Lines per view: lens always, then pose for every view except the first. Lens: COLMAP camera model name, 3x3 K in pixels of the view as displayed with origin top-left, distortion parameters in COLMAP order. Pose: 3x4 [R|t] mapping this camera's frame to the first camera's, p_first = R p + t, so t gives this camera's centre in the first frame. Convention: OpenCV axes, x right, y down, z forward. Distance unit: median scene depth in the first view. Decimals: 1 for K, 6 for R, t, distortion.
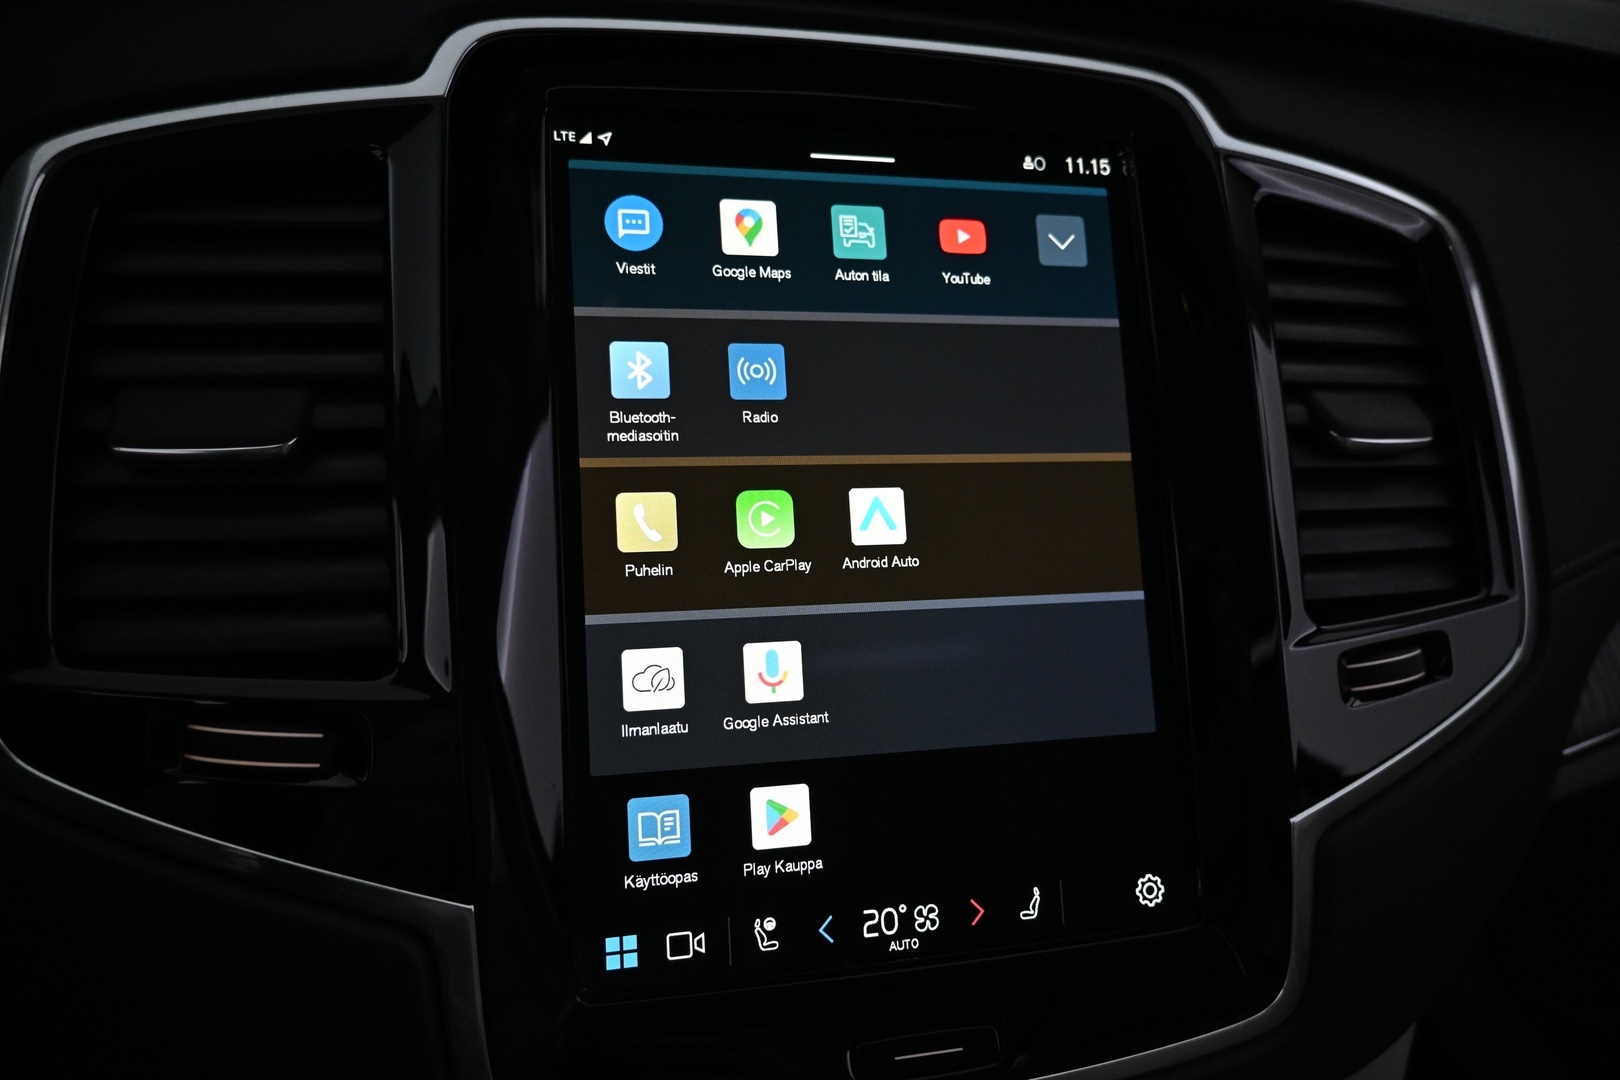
lens RADIAL K [[1102.7, 0, 798.7], [0, 1102.7, 525.5], [0, 0, 1]] dist [-0.000757, -0.007866]
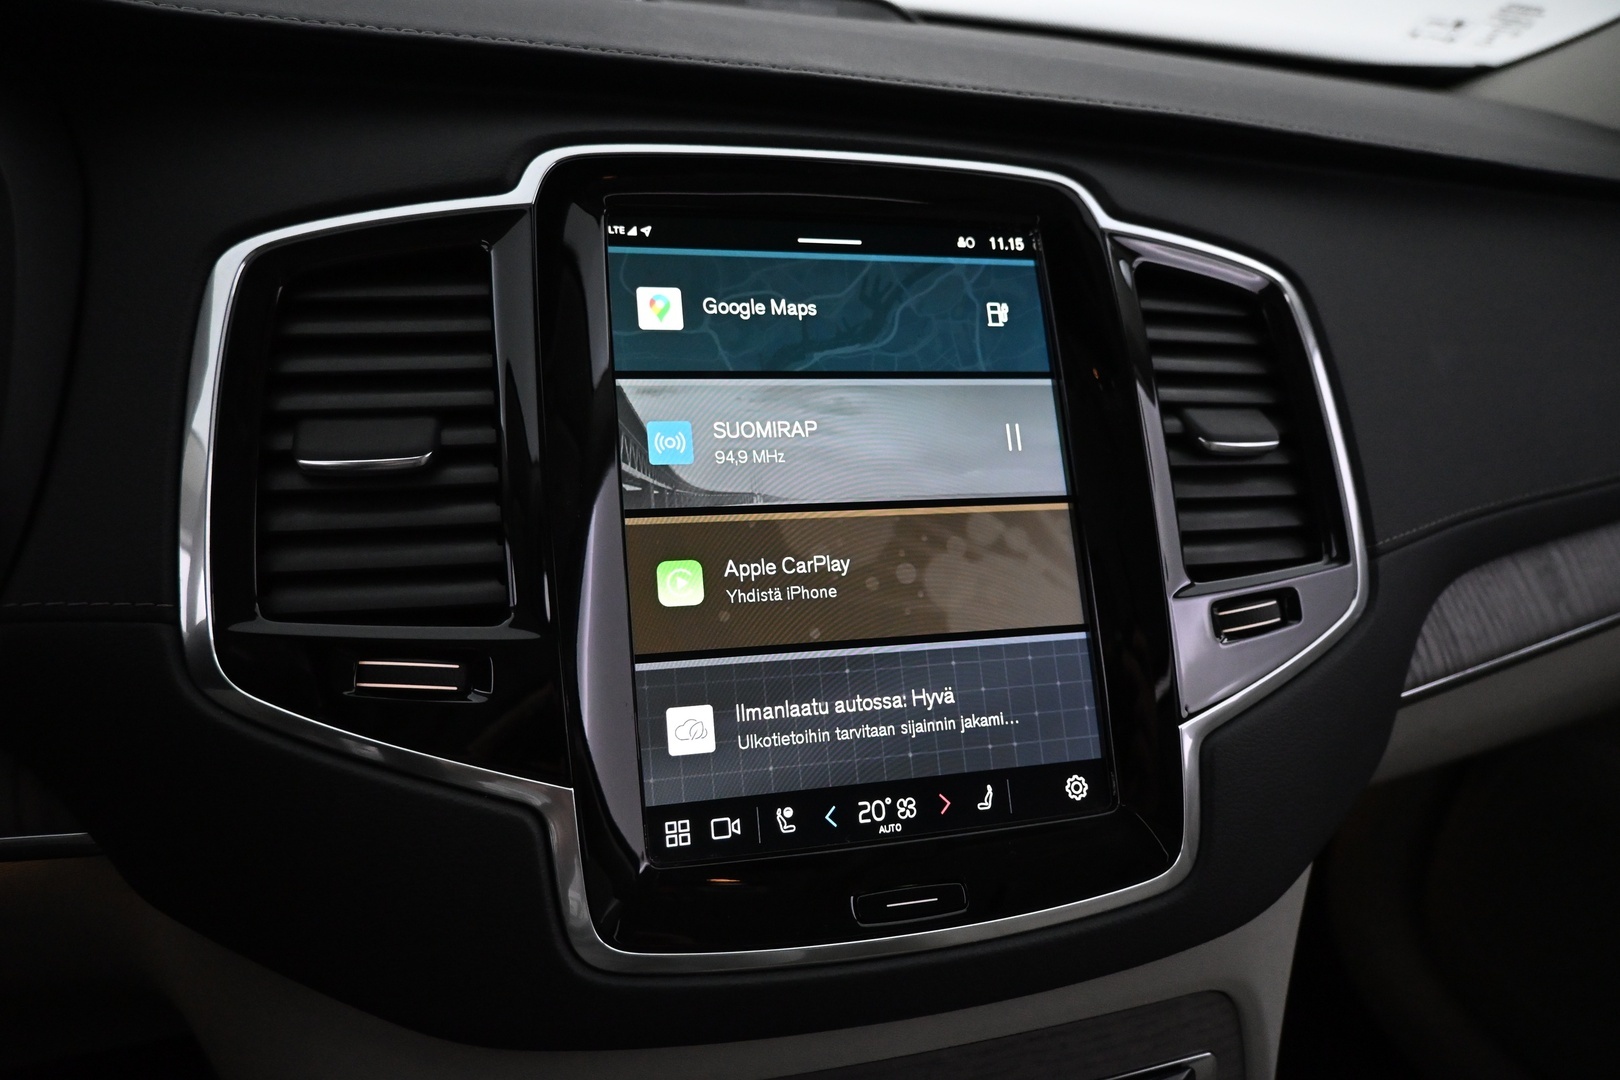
lens RADIAL K [[1102.7, 0, 802.6], [0, 1102.7, 525.4], [0, 0, 1]] dist [-0.000757, -0.007866]
pose [[0.998987, -0.029404, 0.034079, -0.041157], [0.031690, 0.997139, -0.068627, 0.103909], [-0.031963, 0.069638, 0.997060, -0.318224]]
